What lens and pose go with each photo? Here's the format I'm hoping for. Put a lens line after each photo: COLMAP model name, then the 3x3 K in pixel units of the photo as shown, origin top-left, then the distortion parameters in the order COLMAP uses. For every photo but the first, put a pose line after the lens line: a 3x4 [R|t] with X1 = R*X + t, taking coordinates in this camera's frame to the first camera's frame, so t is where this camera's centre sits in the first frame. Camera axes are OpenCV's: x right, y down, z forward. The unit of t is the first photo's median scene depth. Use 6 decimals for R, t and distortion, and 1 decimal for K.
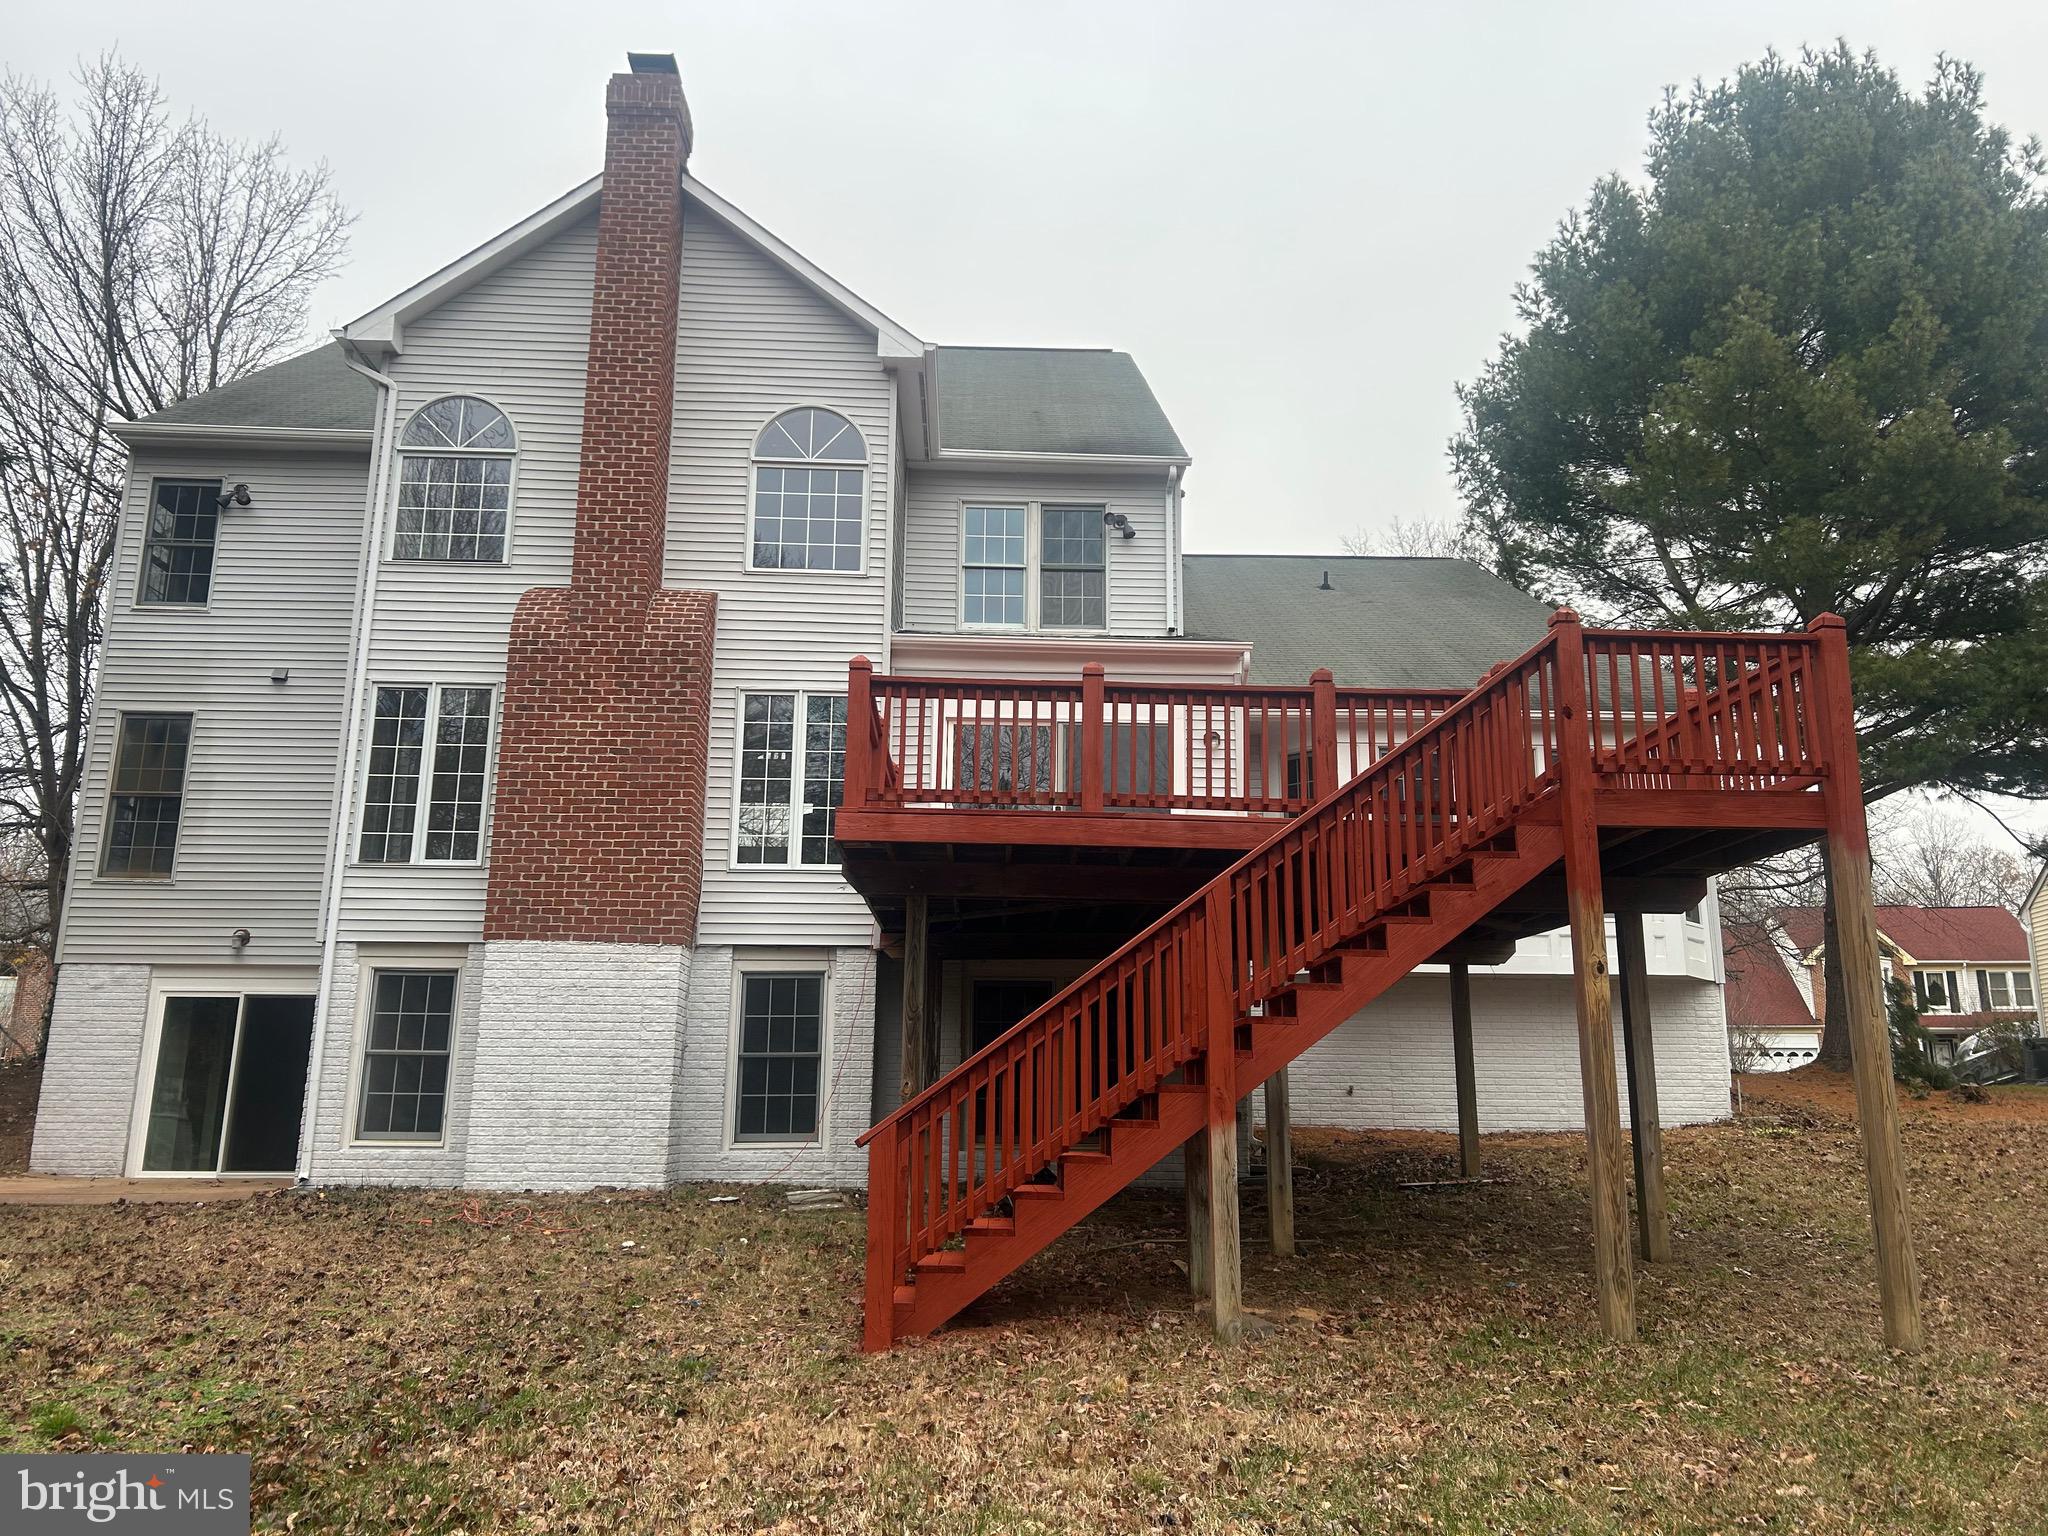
lens RADIAL K [[1539.4, 0, 1024.0], [0, 1539.4, 779.3], [0, 0, 1]] dist [0.064316, -0.069435]
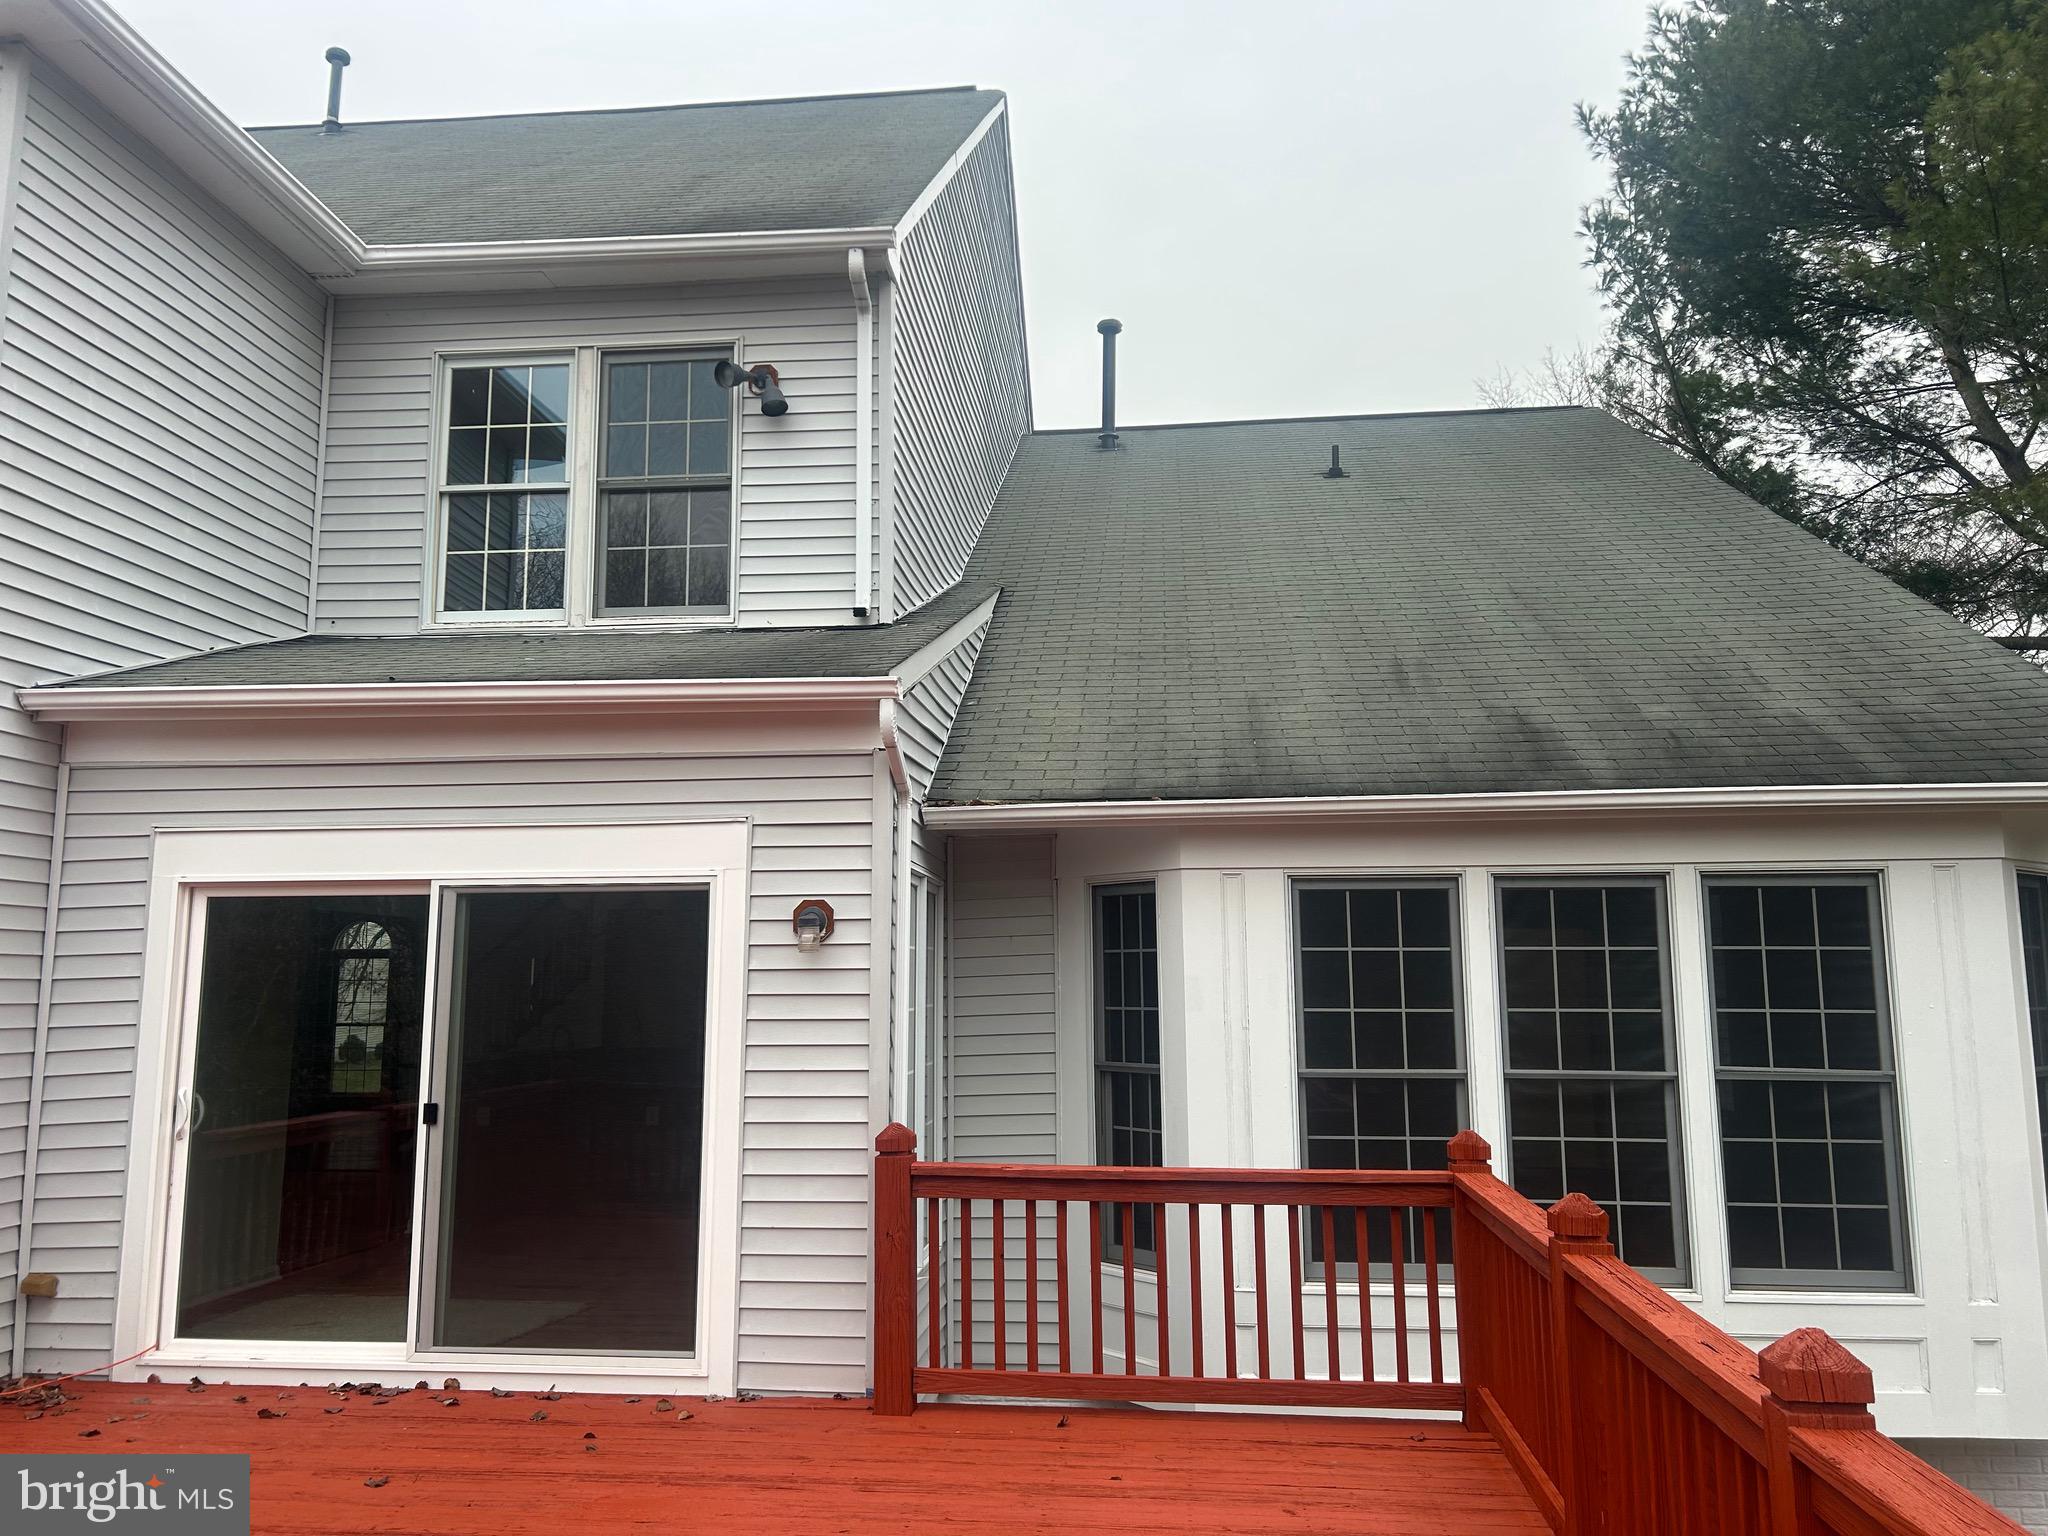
lens RADIAL K [[1539.4, 0, 1014.2], [0, 1539.4, 784.3], [0, 0, 1]] dist [0.064316, -0.069435]
pose [[0.990193, -0.028646, -0.136738, 0.144226], [0.039685, 0.996108, 0.078703, -0.055900], [0.133951, -0.083358, 0.987476, 0.381540]]
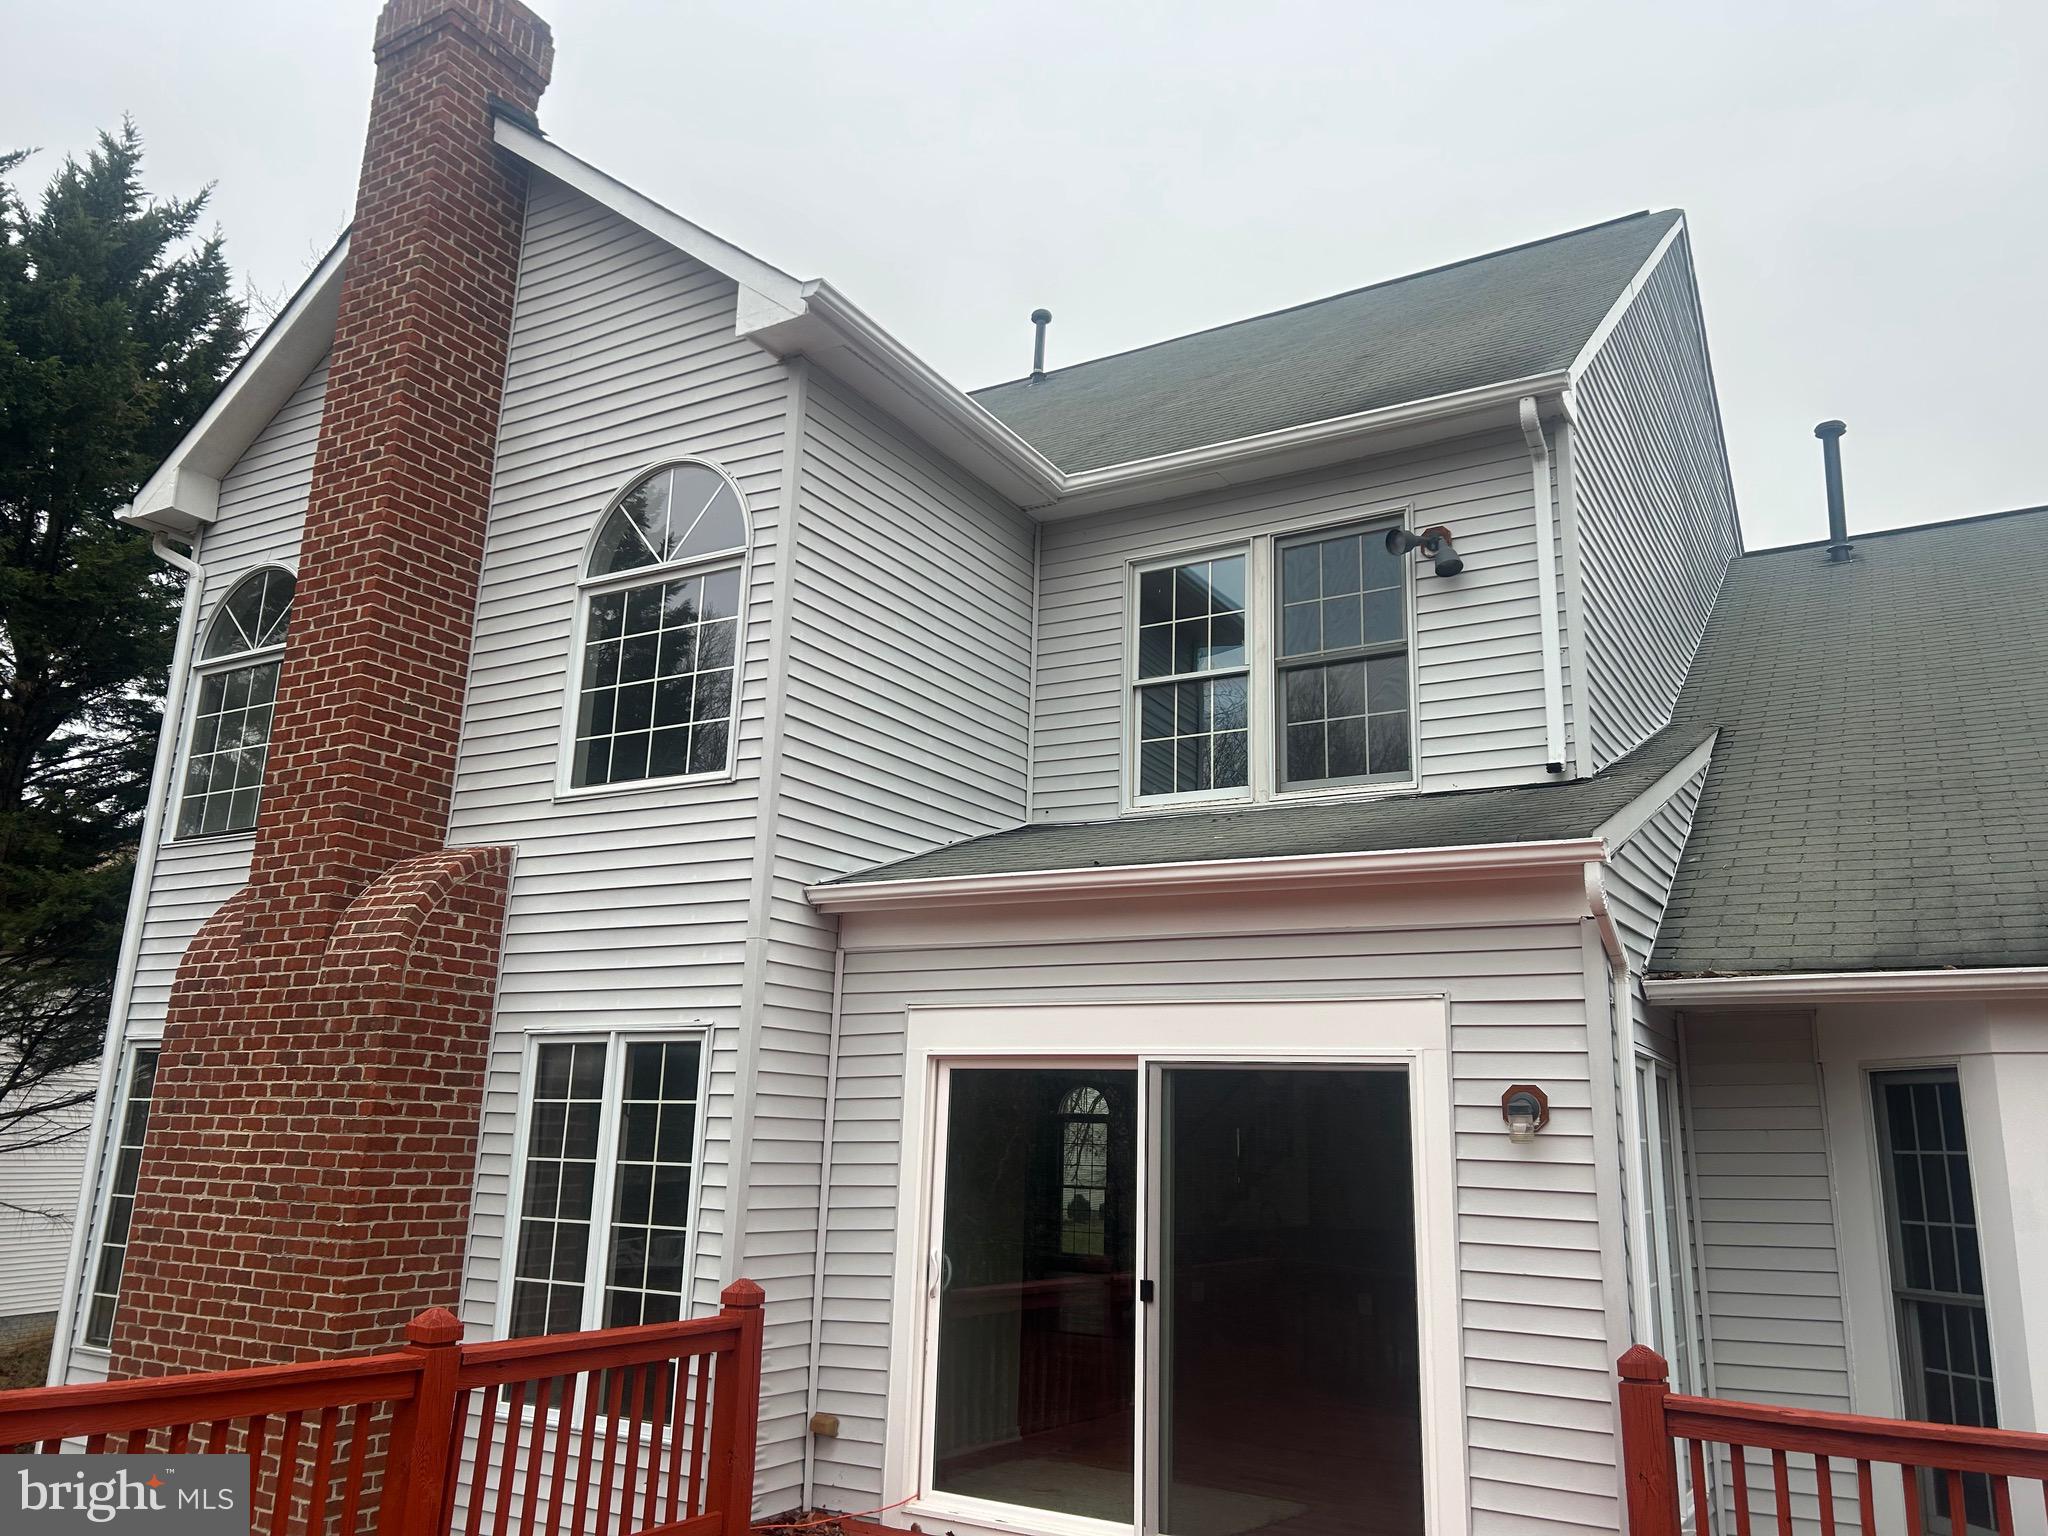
lens RADIAL K [[1539.4, 0, 1019.4], [0, 1539.4, 763.0], [0, 0, 1]] dist [0.064316, -0.069435]
pose [[0.838365, -0.116257, -0.532568, 0.142899], [0.094237, 0.993193, -0.068461, -0.057991], [0.536901, 0.007207, 0.843614, 0.387319]]
